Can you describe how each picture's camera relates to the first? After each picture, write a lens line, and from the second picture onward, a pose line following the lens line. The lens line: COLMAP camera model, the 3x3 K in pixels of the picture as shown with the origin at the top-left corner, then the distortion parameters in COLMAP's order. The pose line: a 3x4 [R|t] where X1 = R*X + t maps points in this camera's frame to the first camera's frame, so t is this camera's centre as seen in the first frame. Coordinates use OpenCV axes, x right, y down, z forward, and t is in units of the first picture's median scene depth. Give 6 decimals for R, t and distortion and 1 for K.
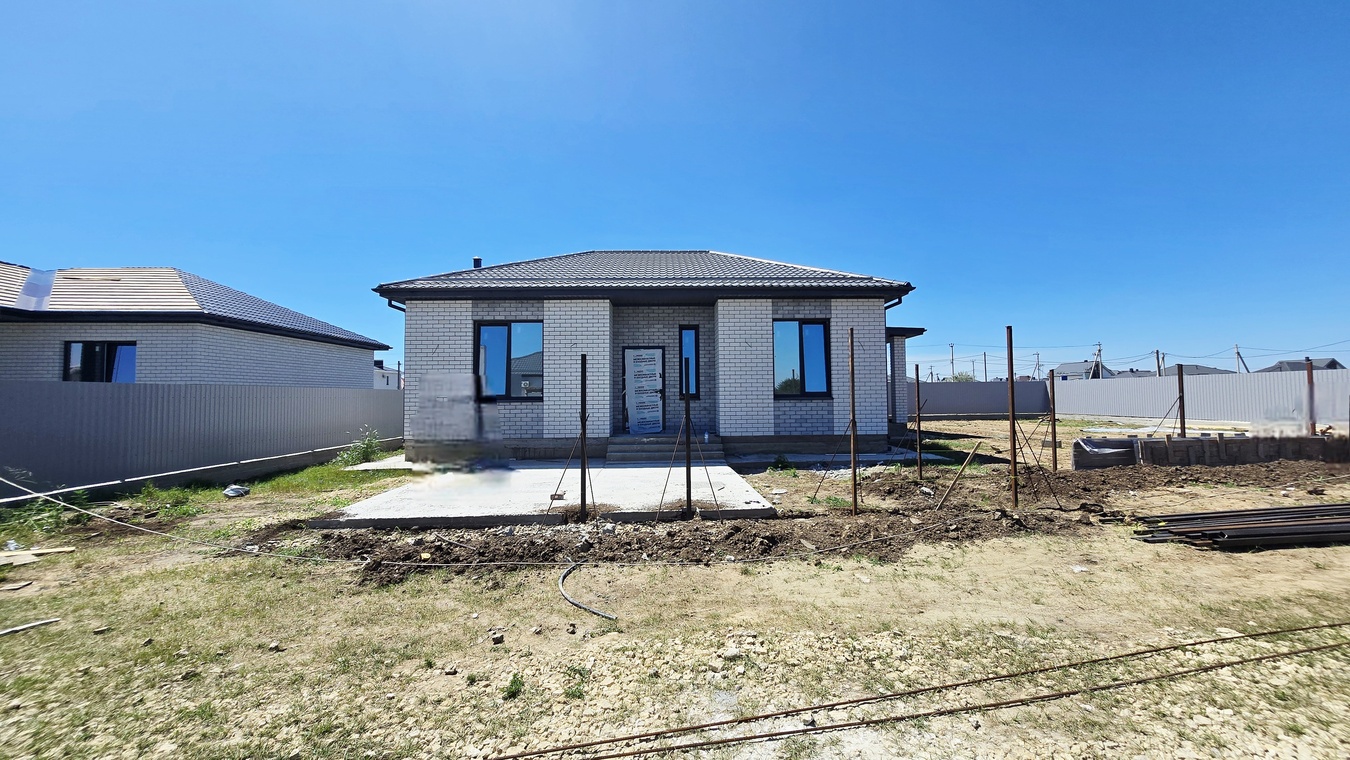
lens RADIAL K [[549.1, 0, 673.5], [0, 549.1, 383.6], [0, 0, 1]] dist [0.001543, -0.000536]
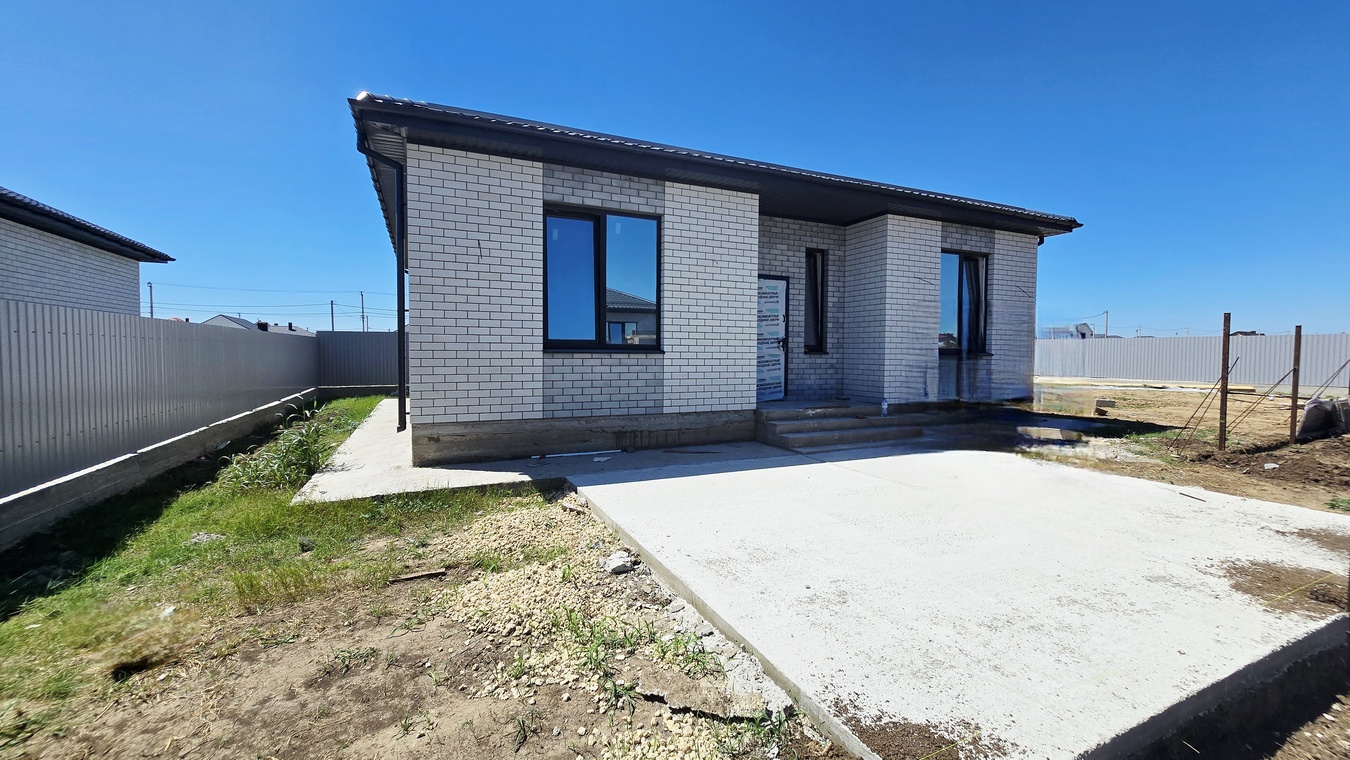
lens RADIAL K [[549.1, 0, 677.6], [0, 549.1, 376.0], [0, 0, 1]] dist [0.001543, -0.000536]
pose [[0.919386, -0.001338, 0.393355, -0.452226], [-0.024149, 0.997916, 0.059838, 0.021216], [-0.392615, -0.064513, 0.917437, 0.435875]]
